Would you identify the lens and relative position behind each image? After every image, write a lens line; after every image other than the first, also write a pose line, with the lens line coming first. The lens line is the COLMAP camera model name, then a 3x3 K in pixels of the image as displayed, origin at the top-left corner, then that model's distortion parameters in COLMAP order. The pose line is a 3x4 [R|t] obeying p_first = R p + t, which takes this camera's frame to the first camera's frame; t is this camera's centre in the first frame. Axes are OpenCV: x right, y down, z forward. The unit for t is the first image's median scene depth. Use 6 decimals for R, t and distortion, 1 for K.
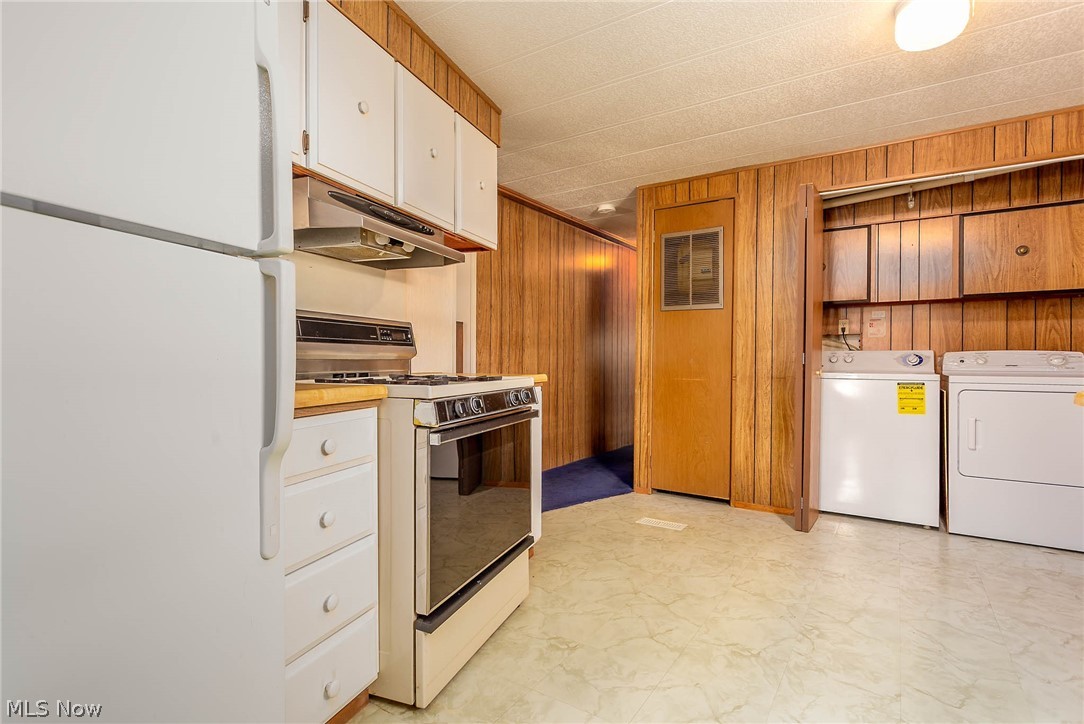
lens RADIAL K [[526.5, 0, 542.0], [0, 526.5, 362.0], [0, 0, 1]] dist [-0.000523, 0.000762]
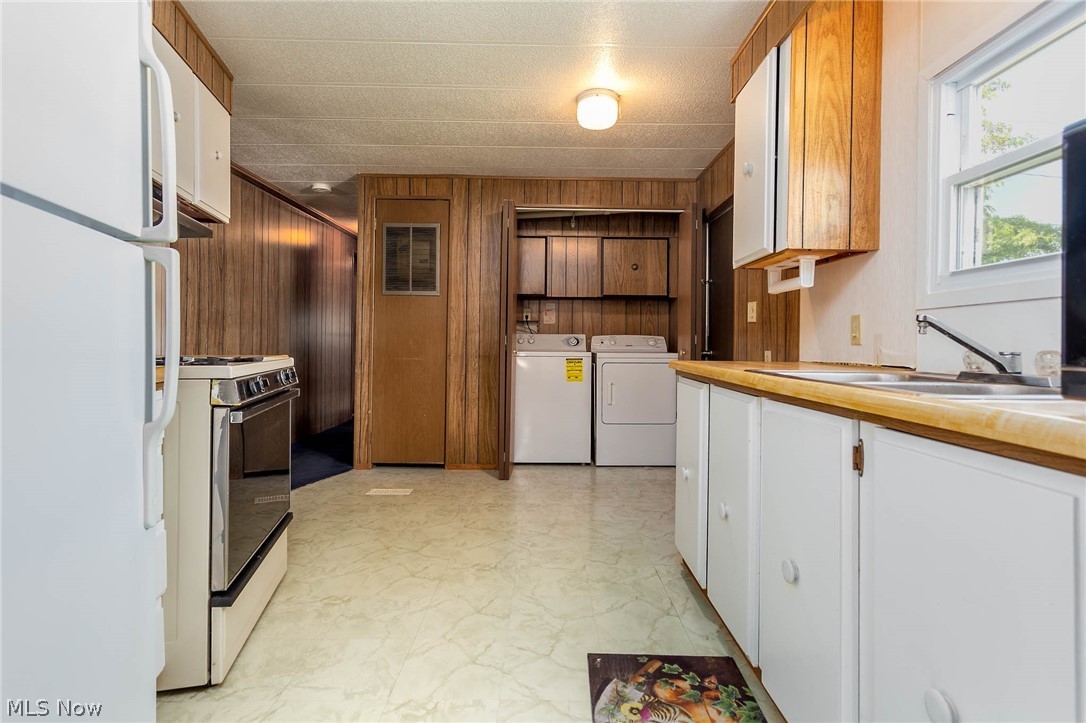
lens RADIAL K [[532.2, 0, 544.4], [0, 532.2, 343.3], [0, 0, 1]] dist [0.001189, 0.000566]
pose [[0.830339, 0.000895, 0.557258, -0.114405], [-0.001405, 0.999999, 0.000488, -0.000008], [-0.557256, -0.001188, 0.830340, -0.083659]]
